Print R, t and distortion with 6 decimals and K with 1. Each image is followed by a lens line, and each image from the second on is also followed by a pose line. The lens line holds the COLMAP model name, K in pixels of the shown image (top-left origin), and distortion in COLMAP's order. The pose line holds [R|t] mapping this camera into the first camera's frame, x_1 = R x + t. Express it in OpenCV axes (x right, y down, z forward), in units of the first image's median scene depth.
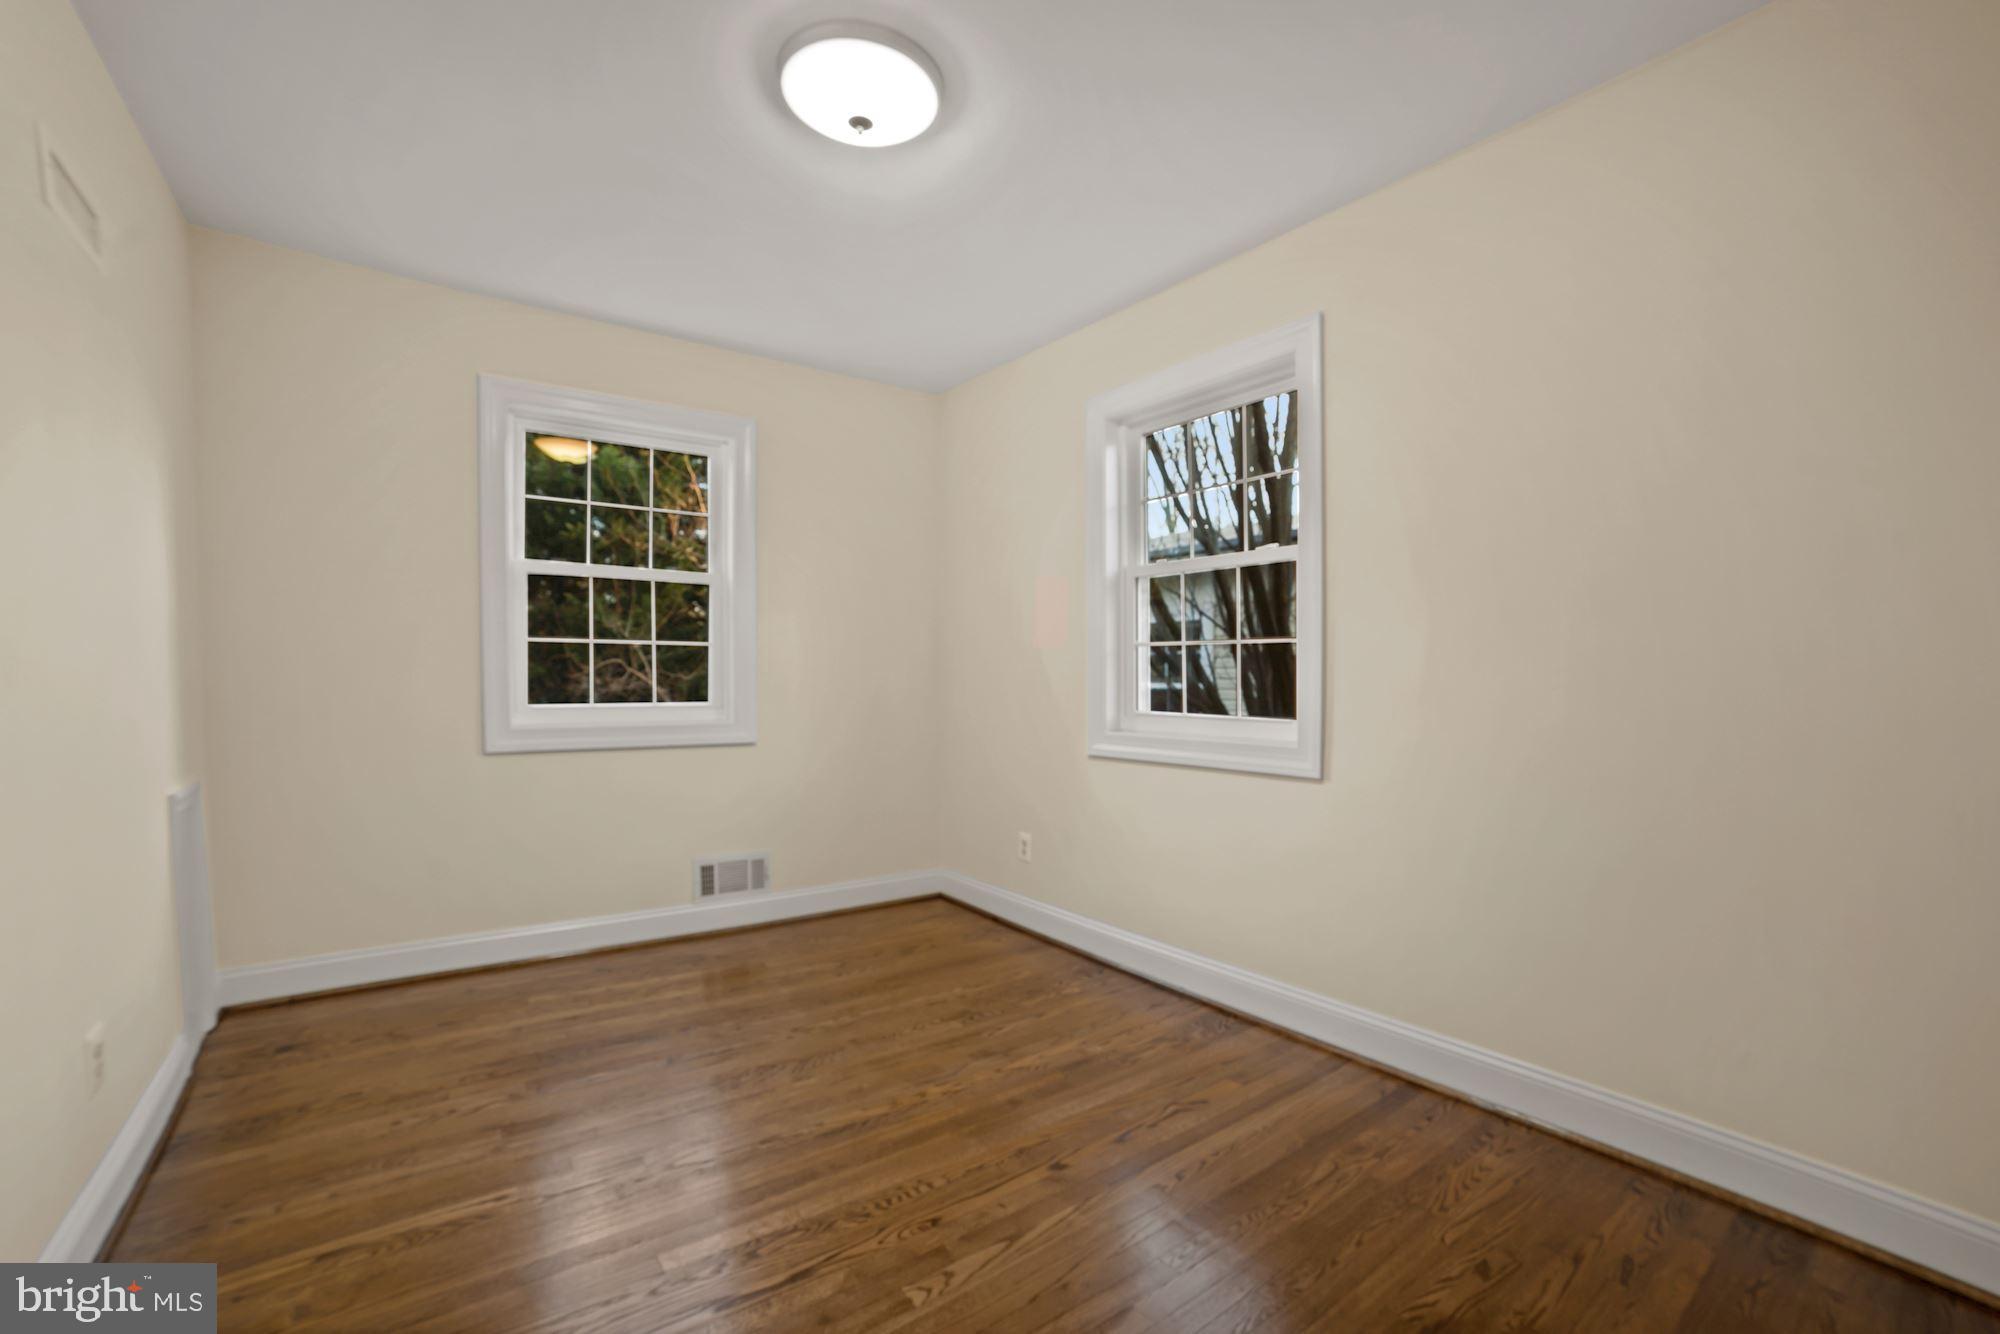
lens RADIAL K [[870.1, 0, 987.4], [0, 870.1, 679.8], [0, 0, 1]] dist [-0.002842, 0.000051]
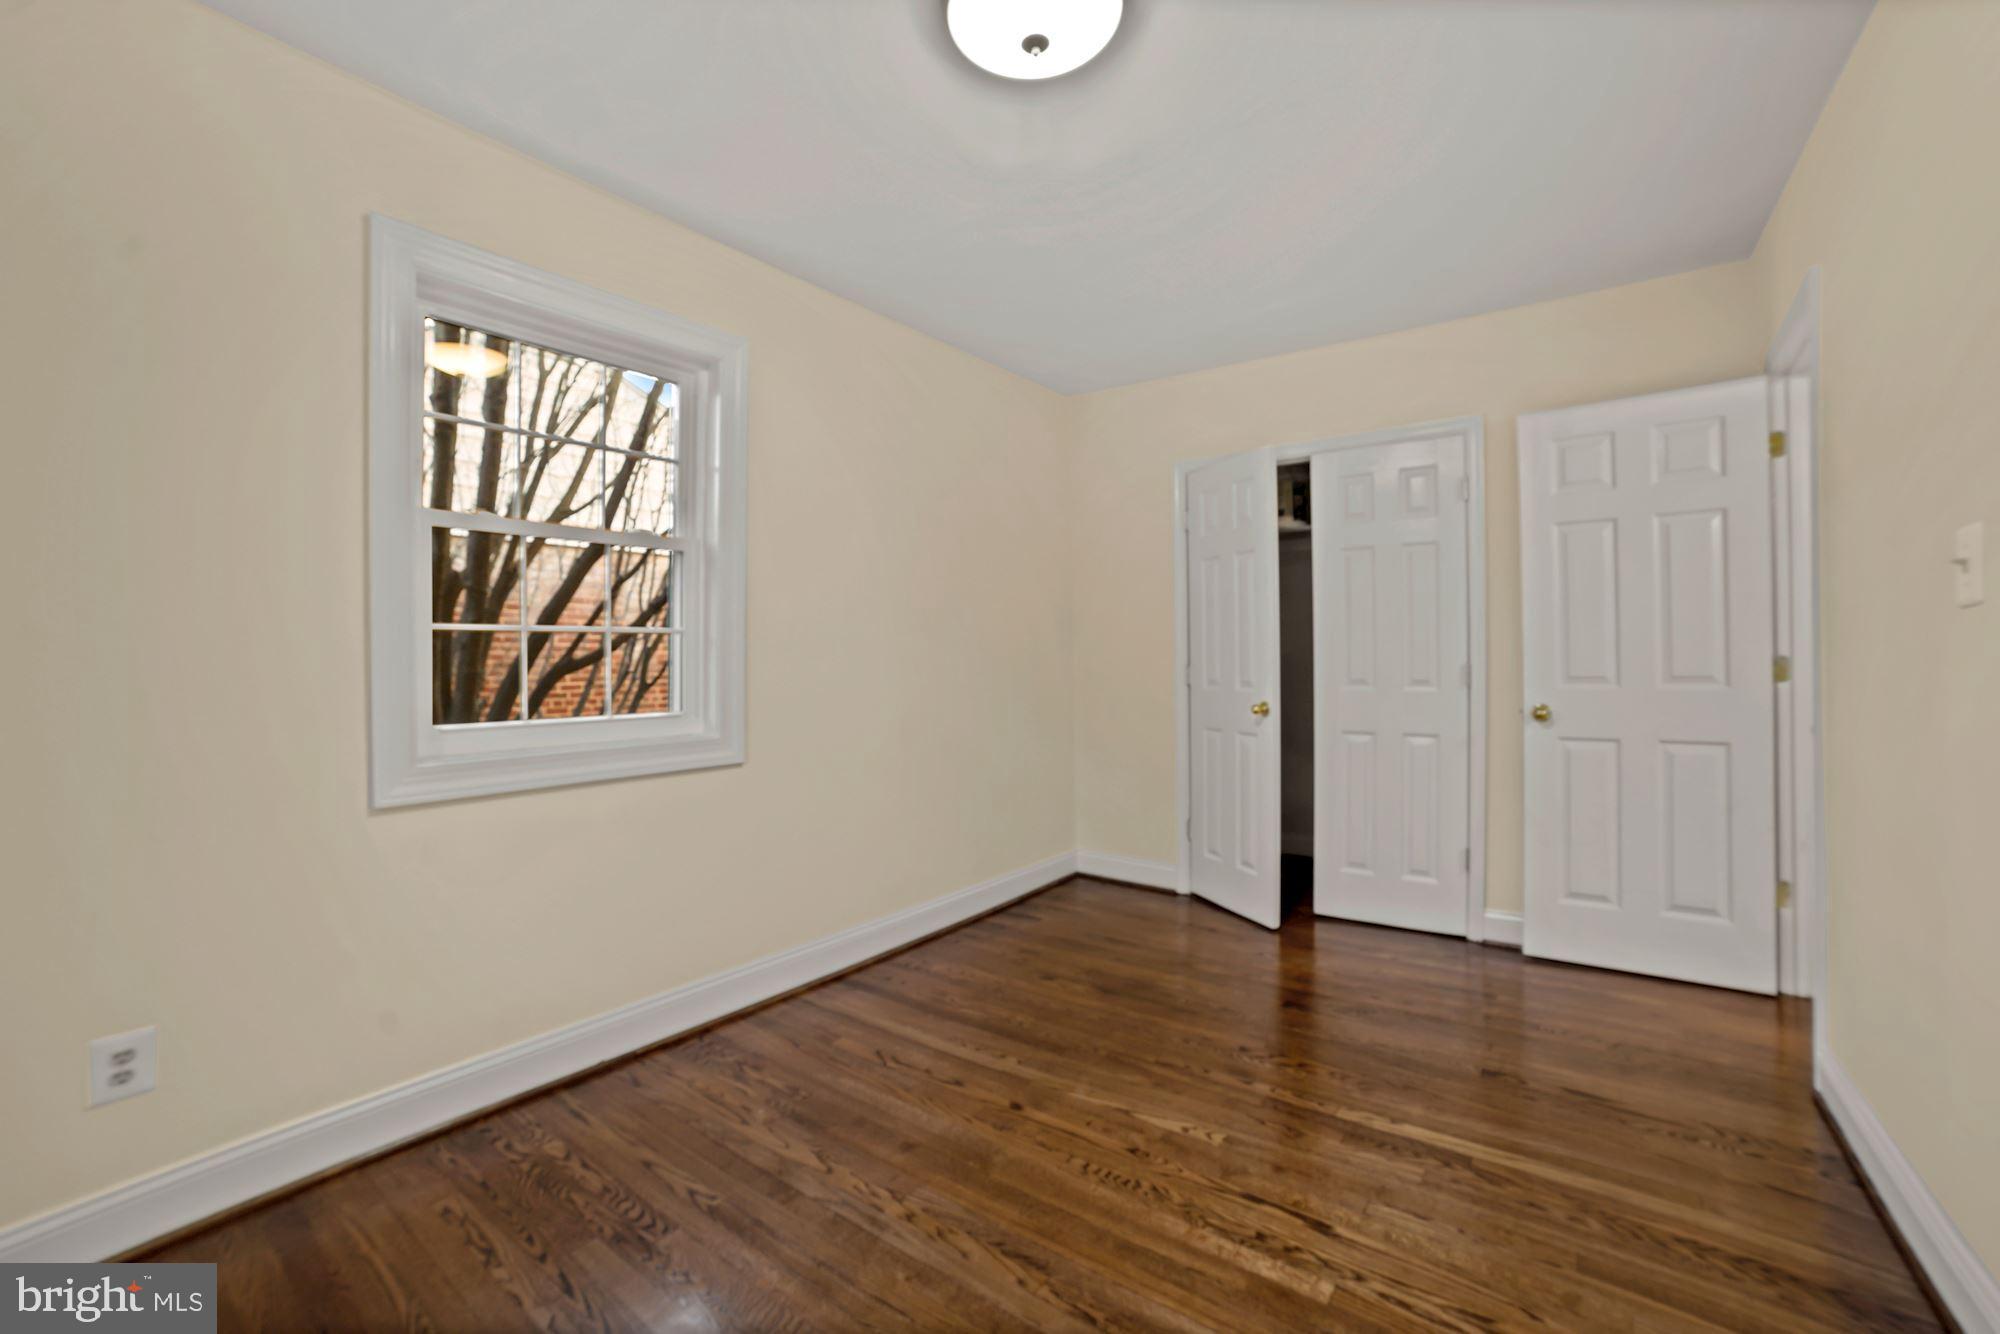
lens RADIAL K [[796.7, 0, 997.7], [0, 796.7, 662.9], [0, 0, 1]] dist [0.017735, 0.000363]
pose [[-0.297427, 0.015002, 0.954627, -0.767719], [-0.003701, 0.999851, -0.016866, -0.009599], [-0.954738, -0.008550, -0.297327, 1.100871]]
